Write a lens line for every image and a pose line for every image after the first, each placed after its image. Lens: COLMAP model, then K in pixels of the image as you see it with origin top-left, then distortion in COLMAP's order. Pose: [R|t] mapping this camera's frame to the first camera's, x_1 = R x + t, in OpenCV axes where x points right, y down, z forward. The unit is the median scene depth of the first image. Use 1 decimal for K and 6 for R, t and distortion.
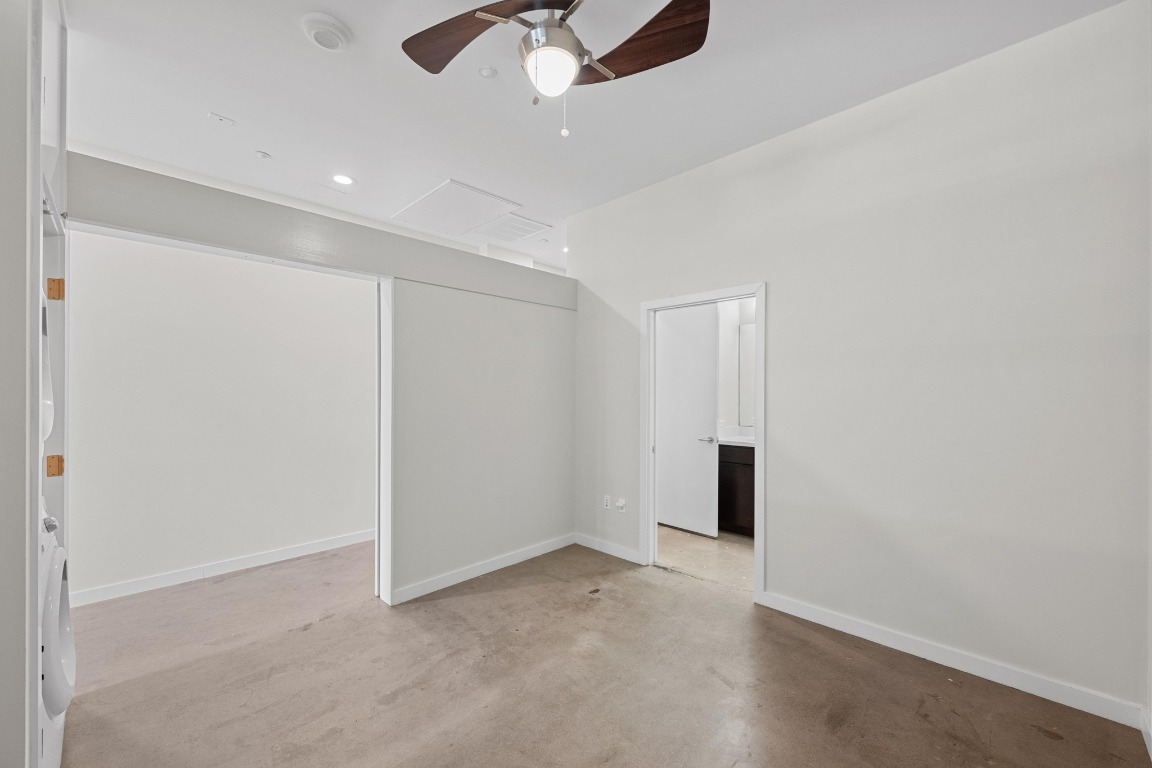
lens RADIAL K [[459.3, 0, 576.8], [0, 459.3, 387.2], [0, 0, 1]] dist [-0.005772, 0.000296]
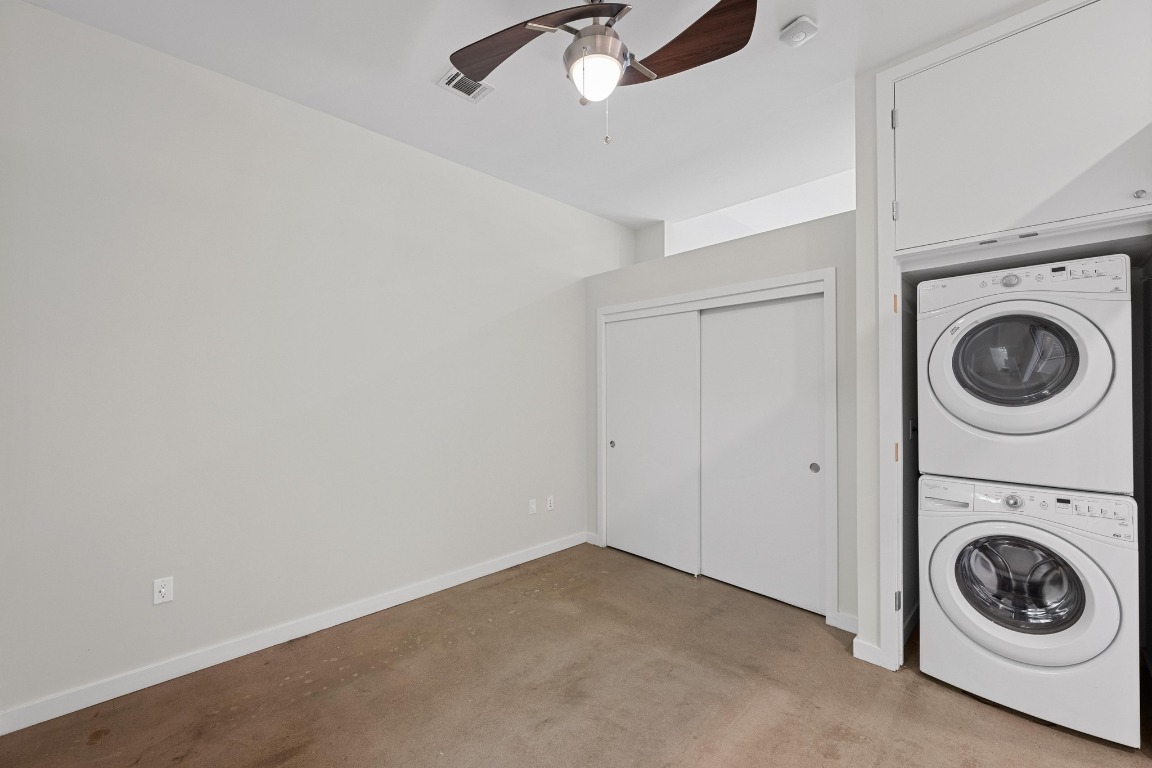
lens RADIAL K [[459.3, 0, 569.8], [0, 459.3, 388.5], [0, 0, 1]] dist [-0.005772, 0.000296]
pose [[-0.998719, 0.003755, 0.050453, -0.031045], [0.003619, 0.999990, -0.002783, 0.004226], [-0.050463, -0.002597, -0.998723, 1.288593]]
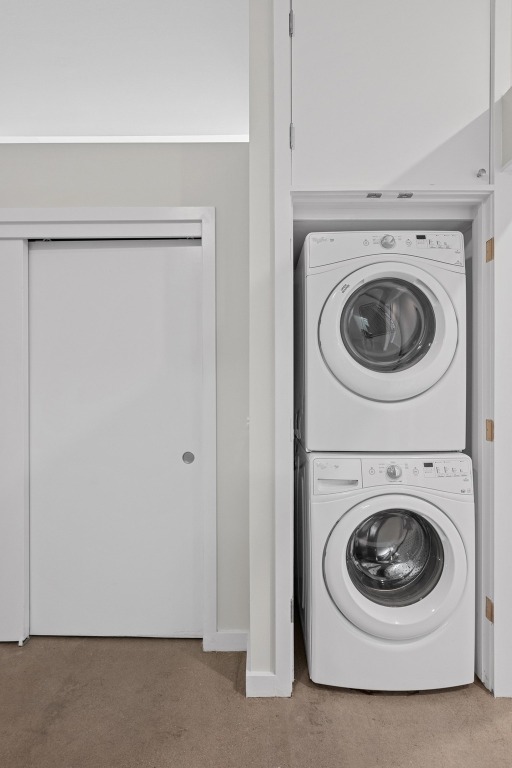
lens RADIAL K [[371.7, 0, 261.7], [0, 371.7, 384.3], [0, 0, 1]] dist [-0.002965, -0.000033]
pose [[-0.723585, 0.002671, -0.690230, -0.156664], [0.004252, 0.999991, -0.000587, 0.048431], [0.690222, -0.003360, -0.723589, 0.827995]]
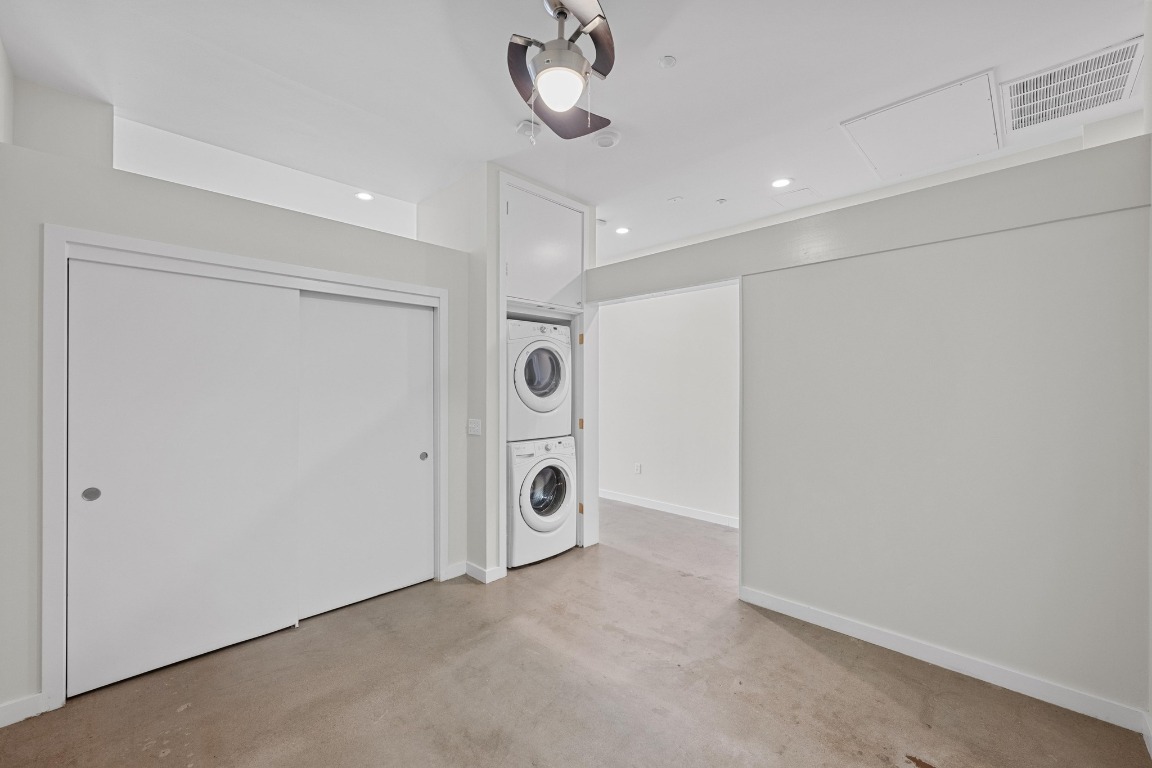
lens RADIAL K [[459.3, 0, 582.9], [0, 459.3, 386.1], [0, 0, 1]] dist [-0.005772, 0.000296]
pose [[-0.001900, -0.002233, -0.999996, 0.636508], [0.005414, 0.999983, -0.002243, 0.004075], [0.999984, -0.005418, -0.001888, 0.676650]]
